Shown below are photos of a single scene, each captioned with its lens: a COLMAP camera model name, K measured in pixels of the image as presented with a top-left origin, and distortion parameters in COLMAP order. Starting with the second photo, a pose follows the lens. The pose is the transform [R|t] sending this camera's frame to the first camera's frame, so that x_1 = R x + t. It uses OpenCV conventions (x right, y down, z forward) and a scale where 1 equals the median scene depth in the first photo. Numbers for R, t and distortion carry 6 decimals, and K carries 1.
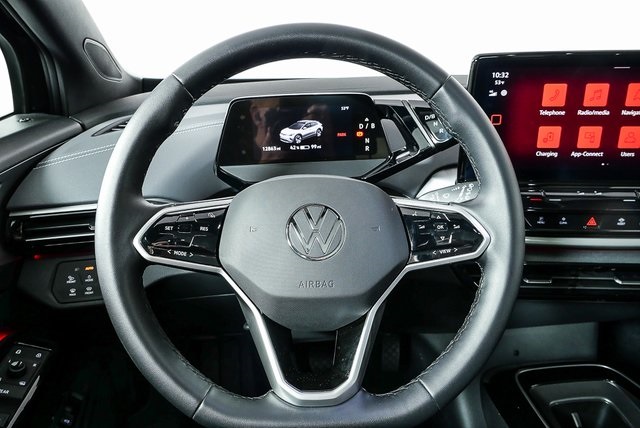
lens RADIAL K [[462.1, 0, 320.0], [0, 462.1, 214.0], [0, 0, 1]] dist [-0.042754, 0.007693]
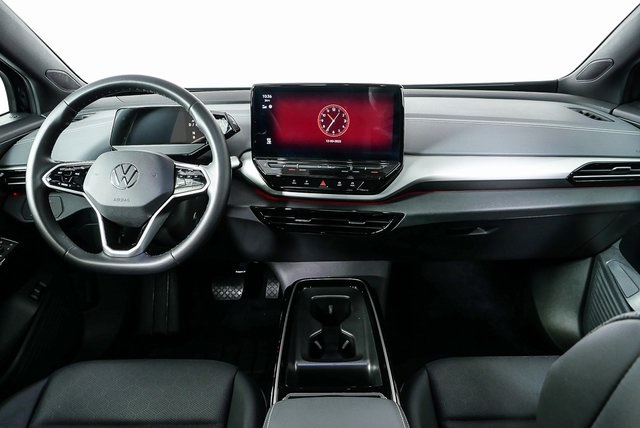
lens RADIAL K [[462.1, 0, 320.0], [0, 462.1, 214.0], [0, 0, 1]] dist [-0.042754, 0.007693]
pose [[0.997267, 0.034989, -0.065077, 0.750862], [-0.033539, 0.999167, 0.023231, 0.097507], [0.065835, -0.020985, 0.997610, -0.763188]]
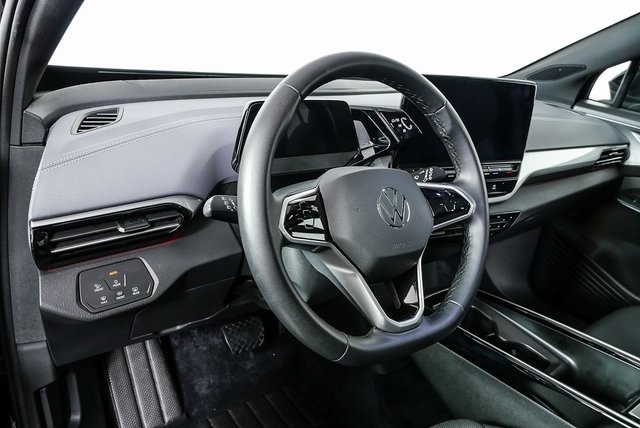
lens RADIAL K [[462.1, 0, 320.0], [0, 462.1, 214.0], [0, 0, 1]] dist [-0.042754, 0.007693]
pose [[0.851896, -0.097859, 0.514487, -0.658595], [0.084874, 0.995198, 0.048759, -0.015775], [-0.516788, 0.002129, 0.856111, -0.051059]]
